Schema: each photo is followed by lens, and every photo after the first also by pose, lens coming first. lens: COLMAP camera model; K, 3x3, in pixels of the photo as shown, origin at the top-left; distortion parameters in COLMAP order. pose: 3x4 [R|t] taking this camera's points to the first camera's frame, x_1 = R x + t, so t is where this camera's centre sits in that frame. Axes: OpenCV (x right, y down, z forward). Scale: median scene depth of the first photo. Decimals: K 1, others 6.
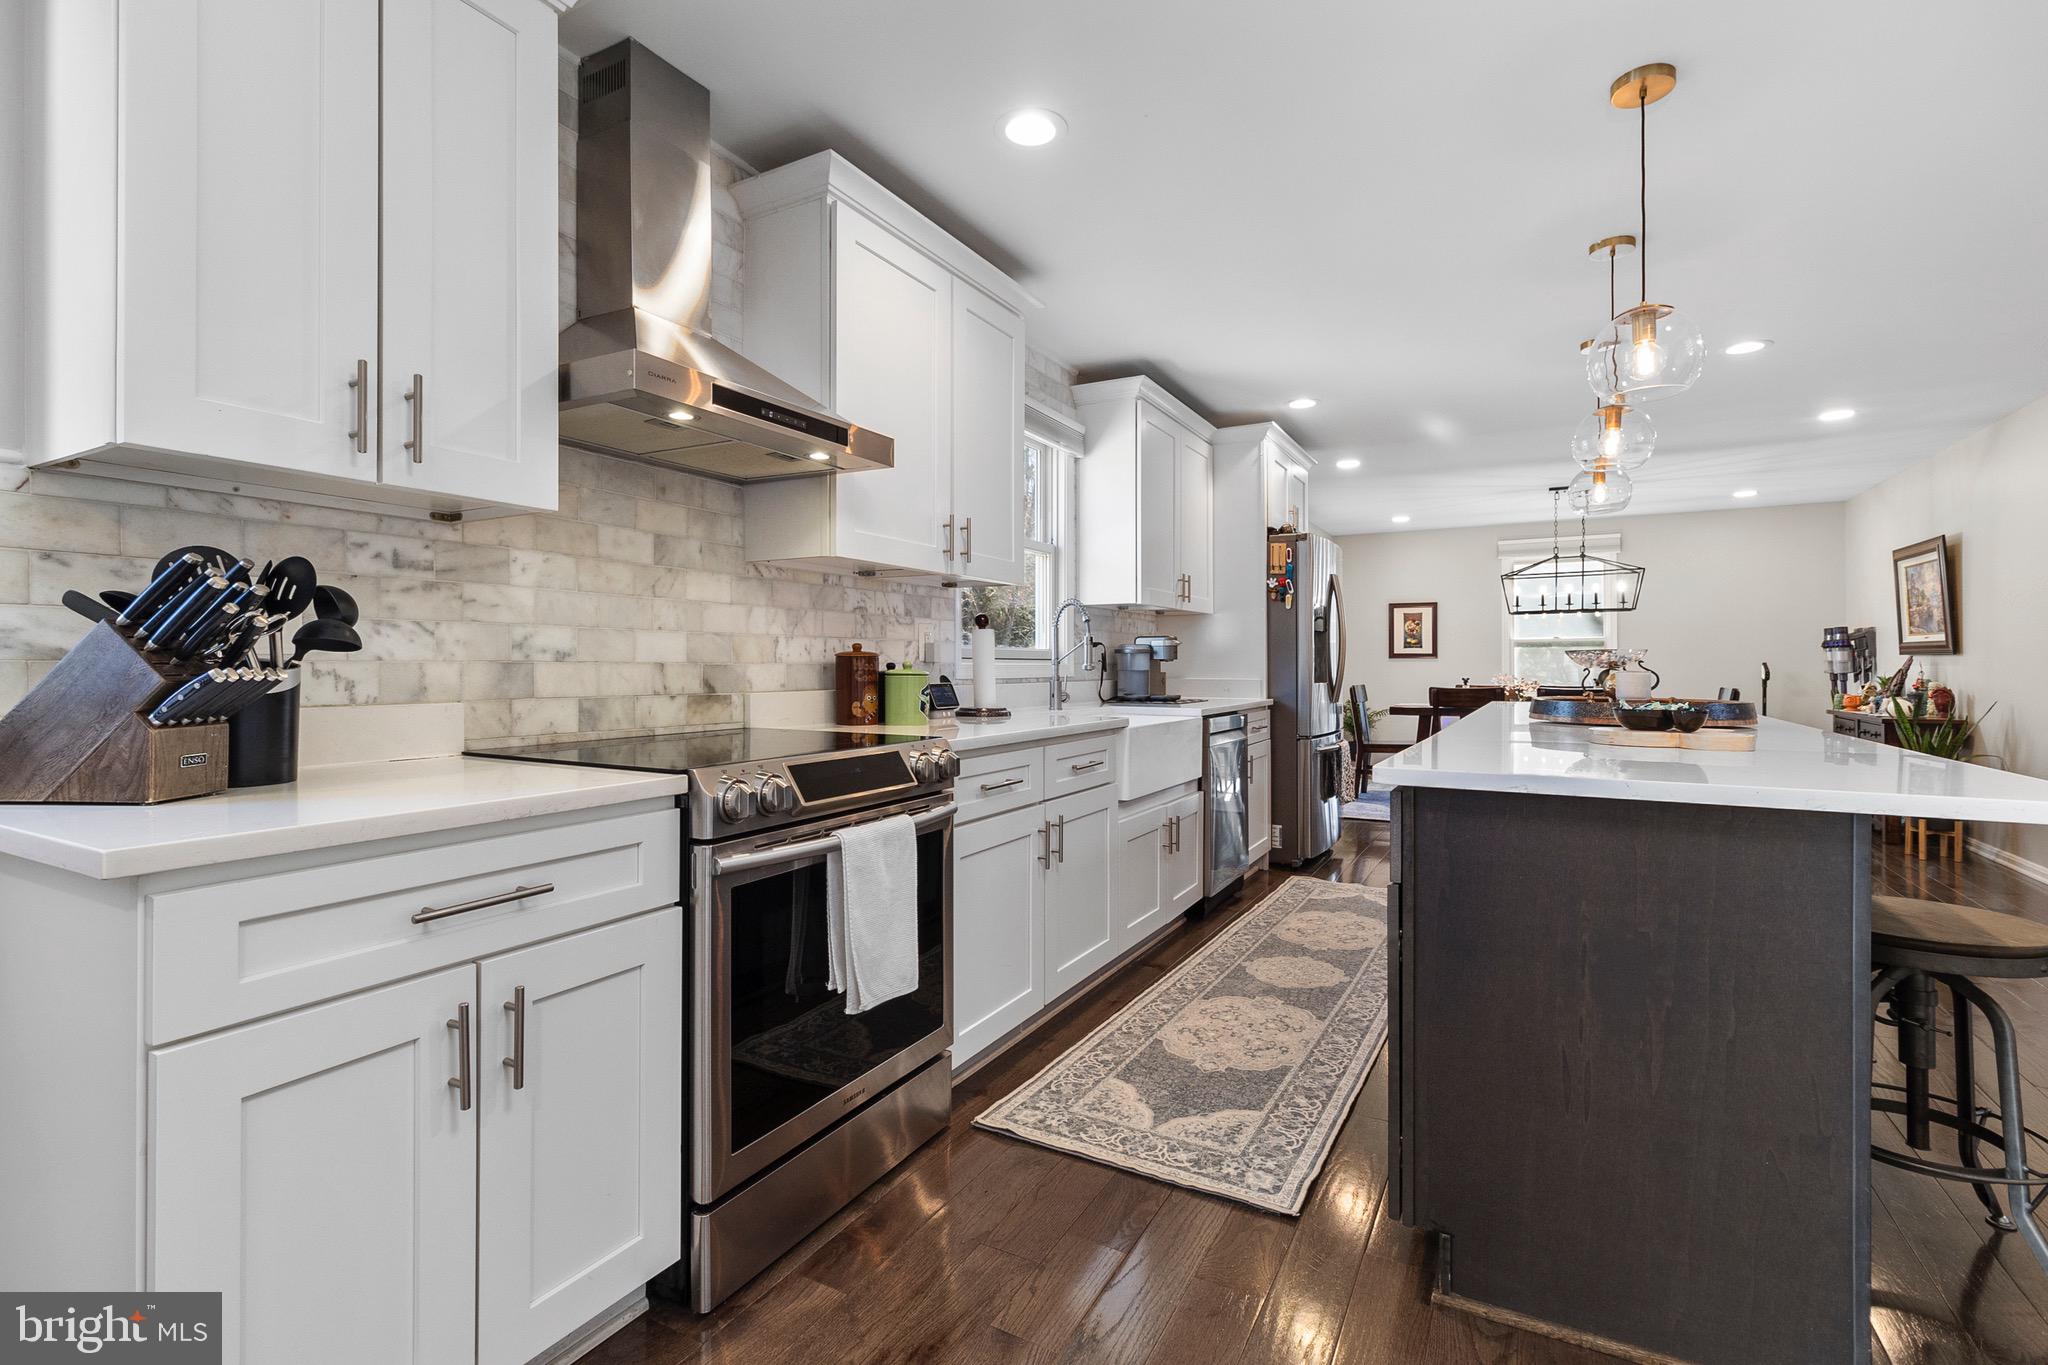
lens RADIAL K [[957.5, 0, 1021.3], [0, 957.5, 666.9], [0, 0, 1]] dist [0.000821, -0.000382]
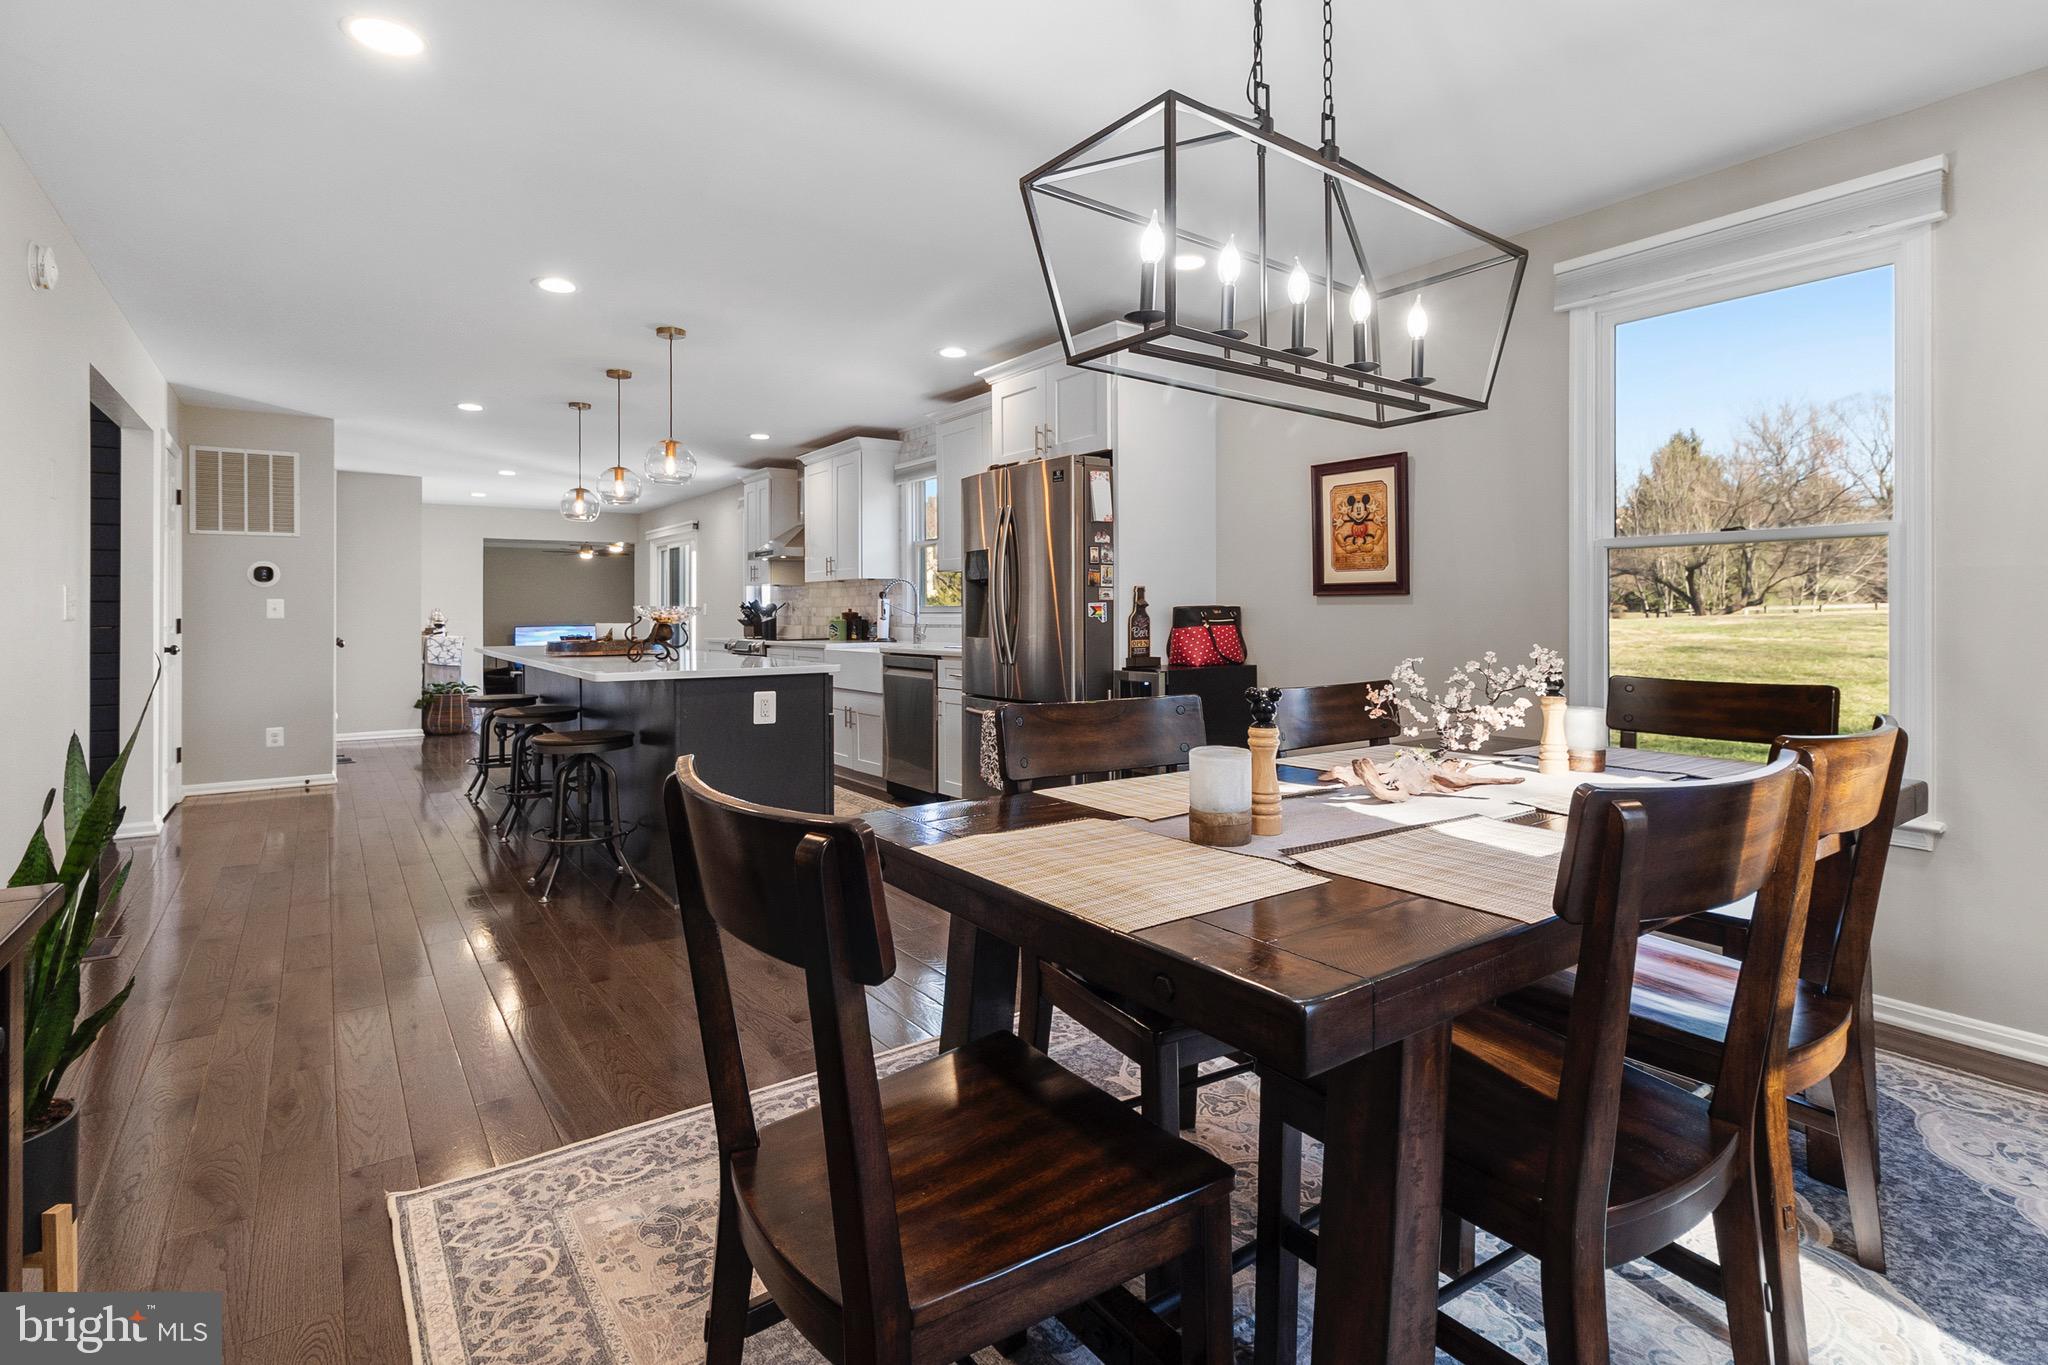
lens RADIAL K [[984.1, 0, 1034.8], [0, 984.1, 614.1], [0, 0, 1]] dist [0.000292, -0.000139]
pose [[-0.430243, 0.000530, -0.902713, 2.368091], [0.003030, 0.999995, -0.000857, -0.007000], [0.902708, -0.003104, -0.430243, 3.044930]]
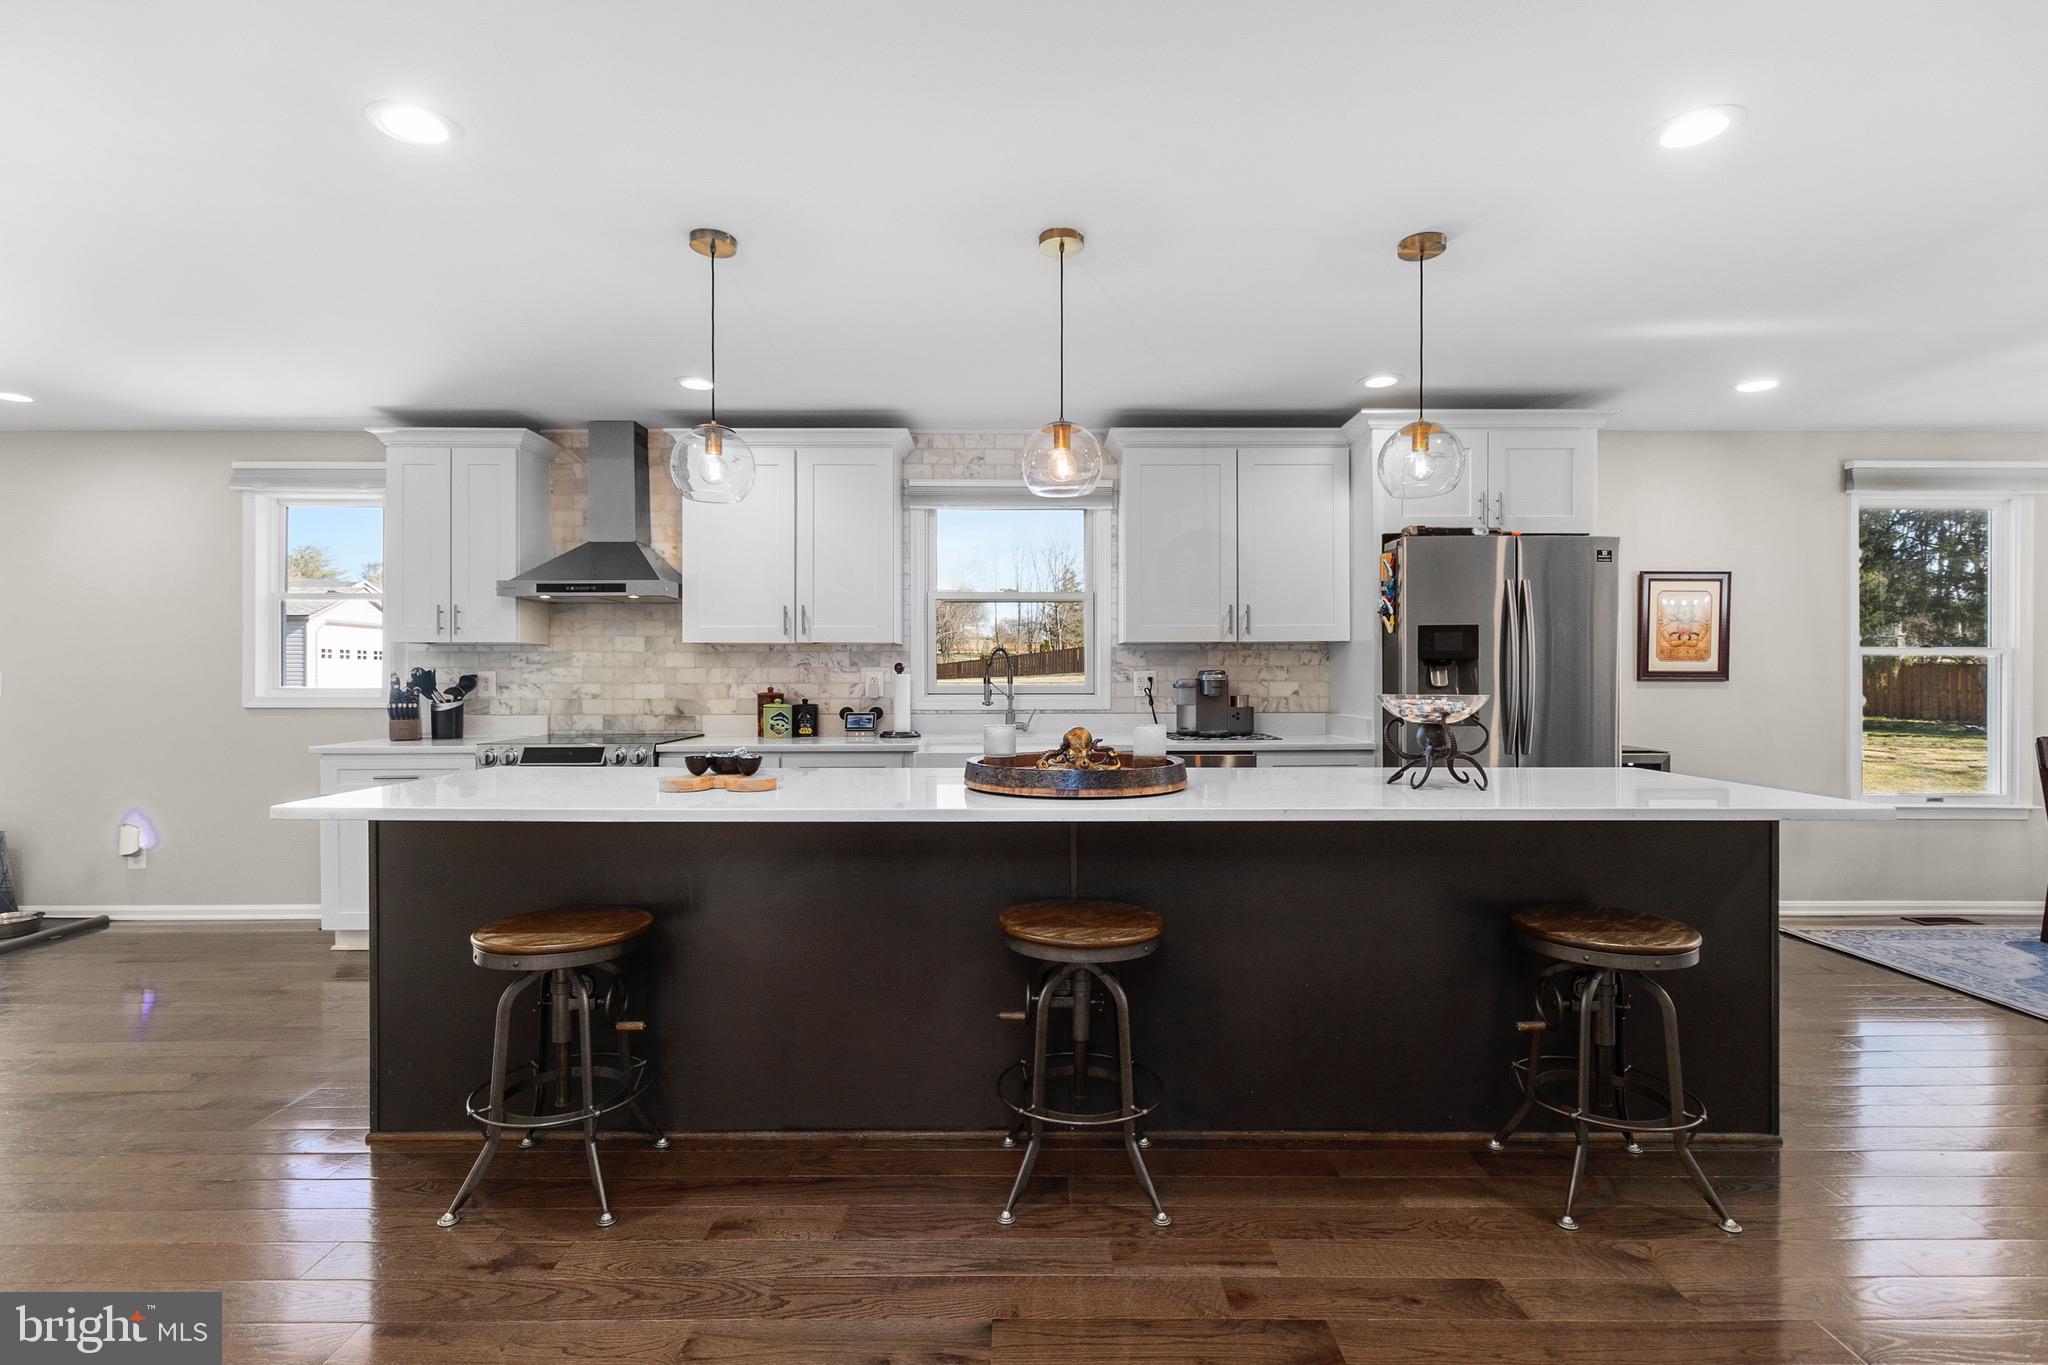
lens RADIAL K [[950.9, 0, 1024.0], [0, 950.9, 682.5], [0, 0, 1]] dist [0.000172, 0.000141]
pose [[0.478071, 0.001818, -0.878319, 1.727683], [0.001096, 0.999996, 0.002666, -0.042497], [0.878320, -0.002237, 0.478067, 0.703501]]
